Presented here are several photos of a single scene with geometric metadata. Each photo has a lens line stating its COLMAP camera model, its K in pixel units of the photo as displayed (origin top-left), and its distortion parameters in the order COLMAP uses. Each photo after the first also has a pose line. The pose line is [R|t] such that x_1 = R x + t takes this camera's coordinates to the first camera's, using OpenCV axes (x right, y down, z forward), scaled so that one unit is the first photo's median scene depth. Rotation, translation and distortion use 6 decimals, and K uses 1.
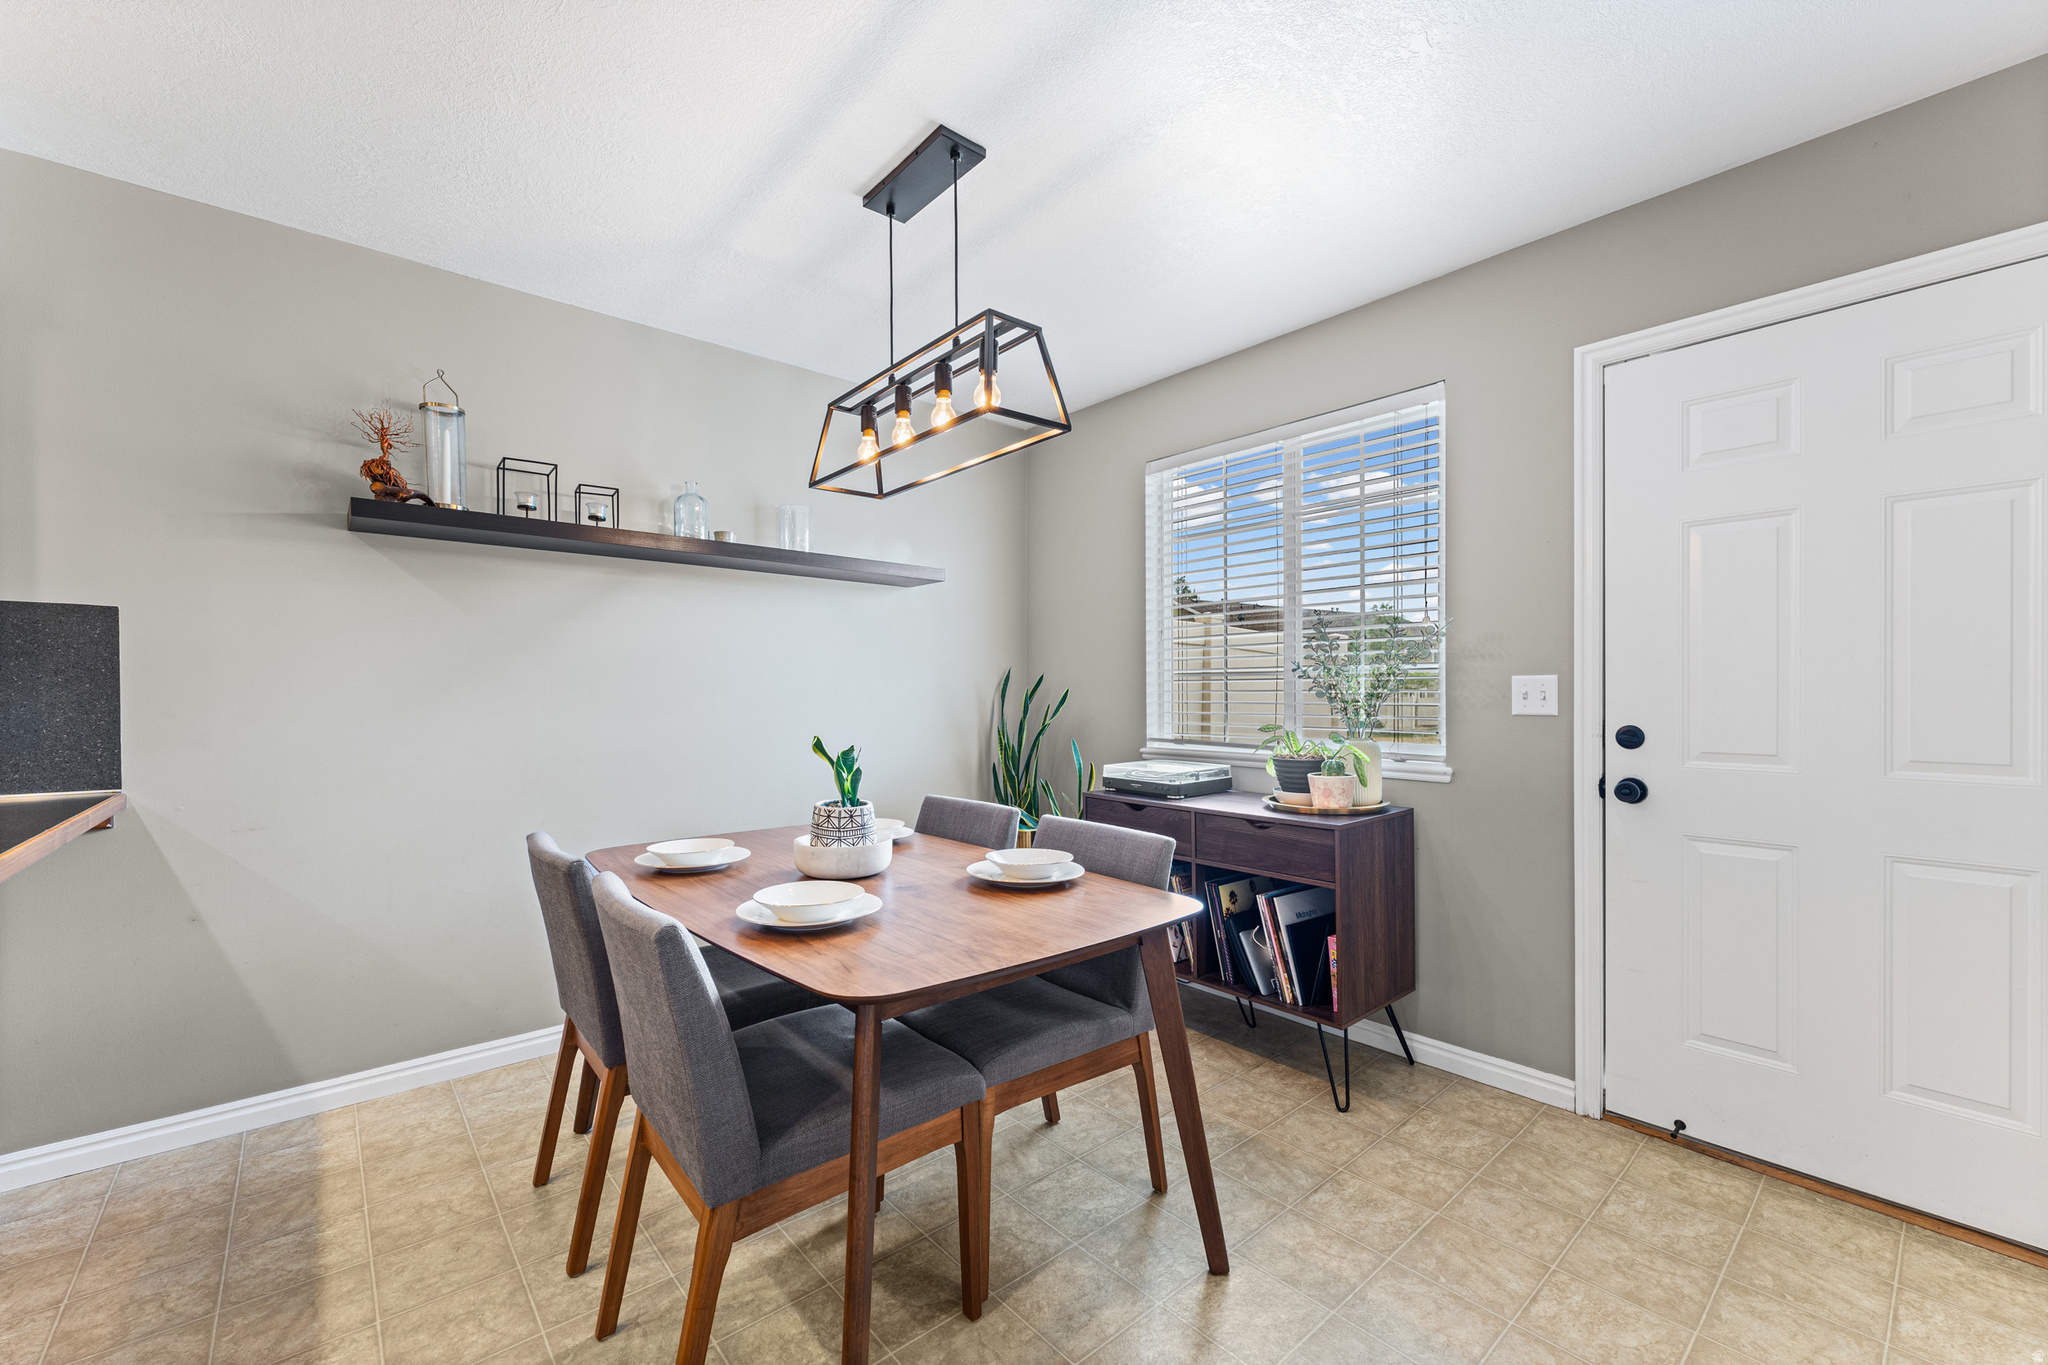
lens RADIAL K [[822.5, 0, 1022.1], [0, 822.5, 697.8], [0, 0, 1]] dist [-0.000656, -0.000147]
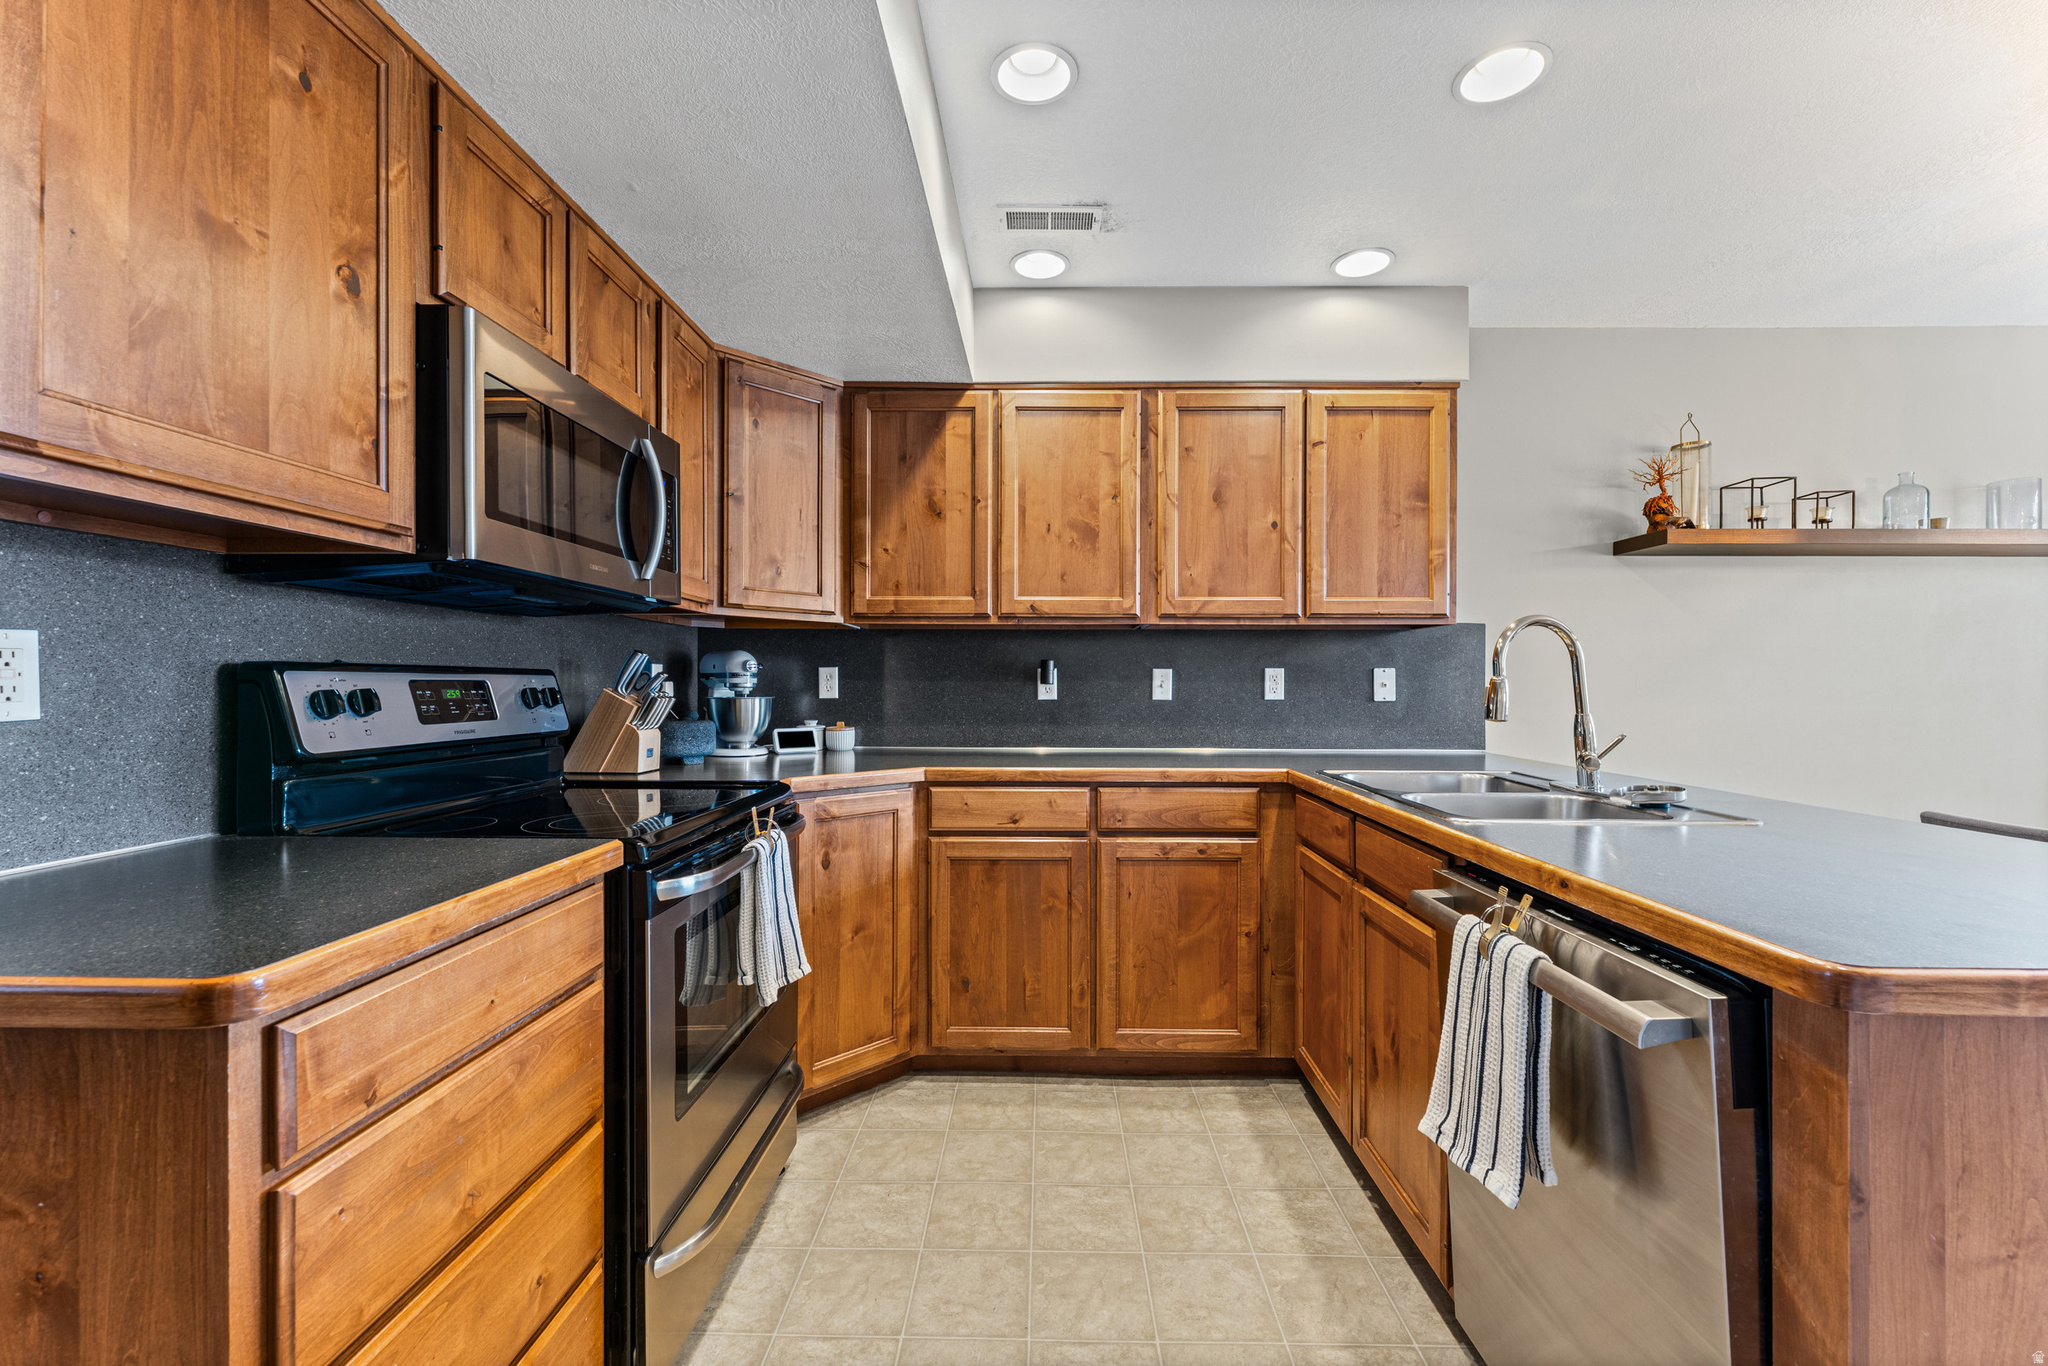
lens RADIAL K [[822.5, 0, 1033.1], [0, 822.5, 686.8], [0, 0, 1]] dist [-0.000656, -0.000147]
pose [[0.750118, 0.006638, -0.661271, -0.679080], [-0.007967, 0.999968, 0.001000, 0.005227], [0.661256, 0.004518, 0.750147, -0.562524]]
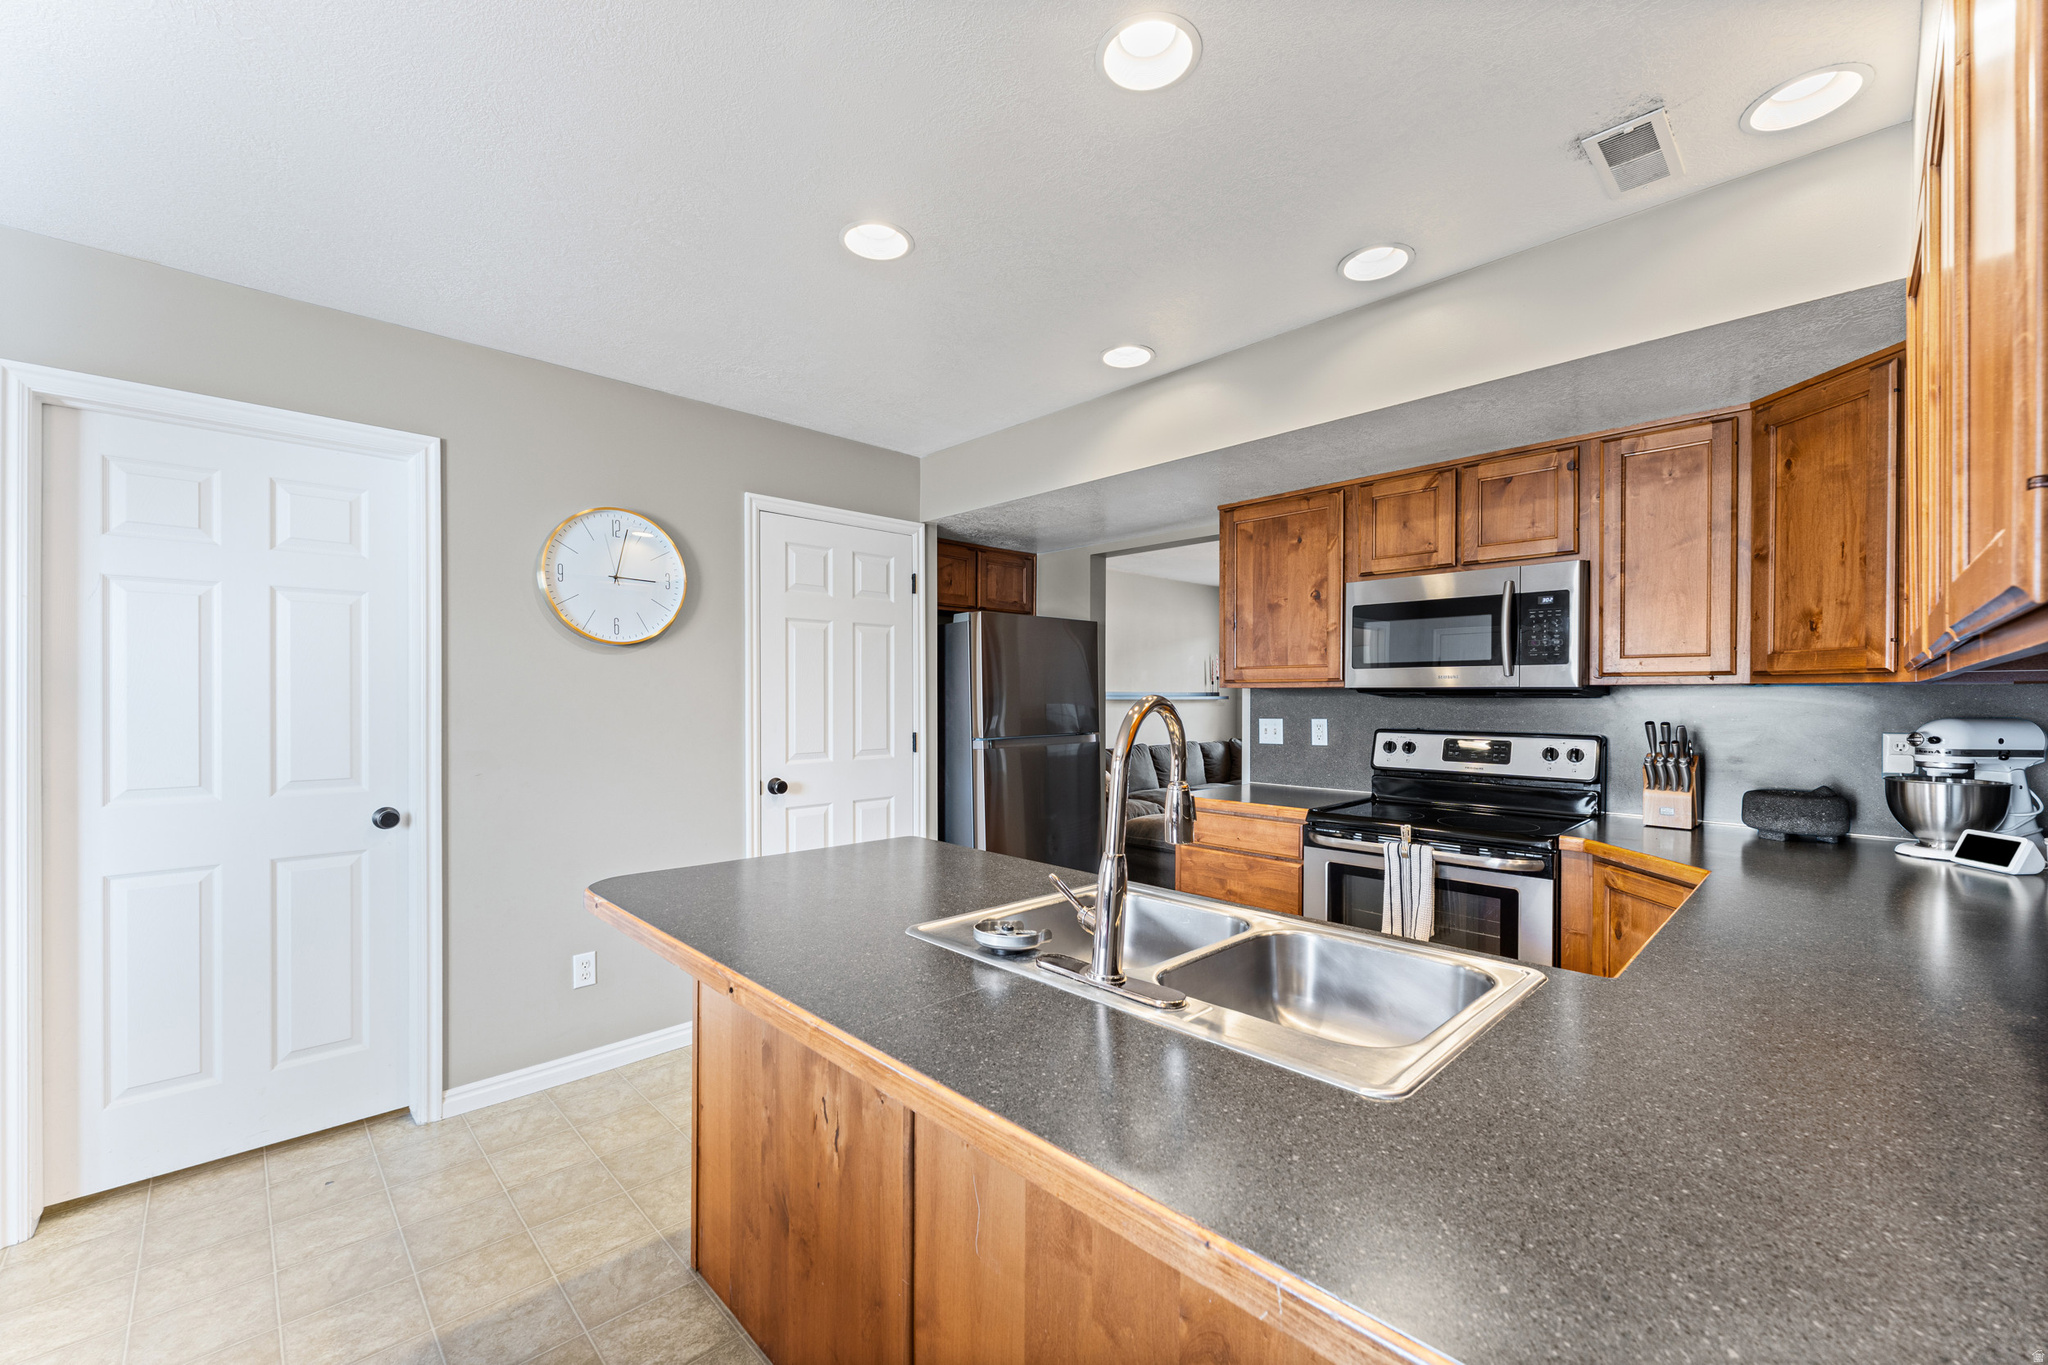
lens RADIAL K [[822.5, 0, 1017.6], [0, 822.5, 705.4], [0, 0, 1]] dist [-0.000656, -0.000147]
pose [[-0.997707, -0.000973, -0.067675, -0.714314], [-0.002134, 0.999852, 0.017082, -0.073125], [0.067649, 0.017187, -0.997561, 0.935895]]
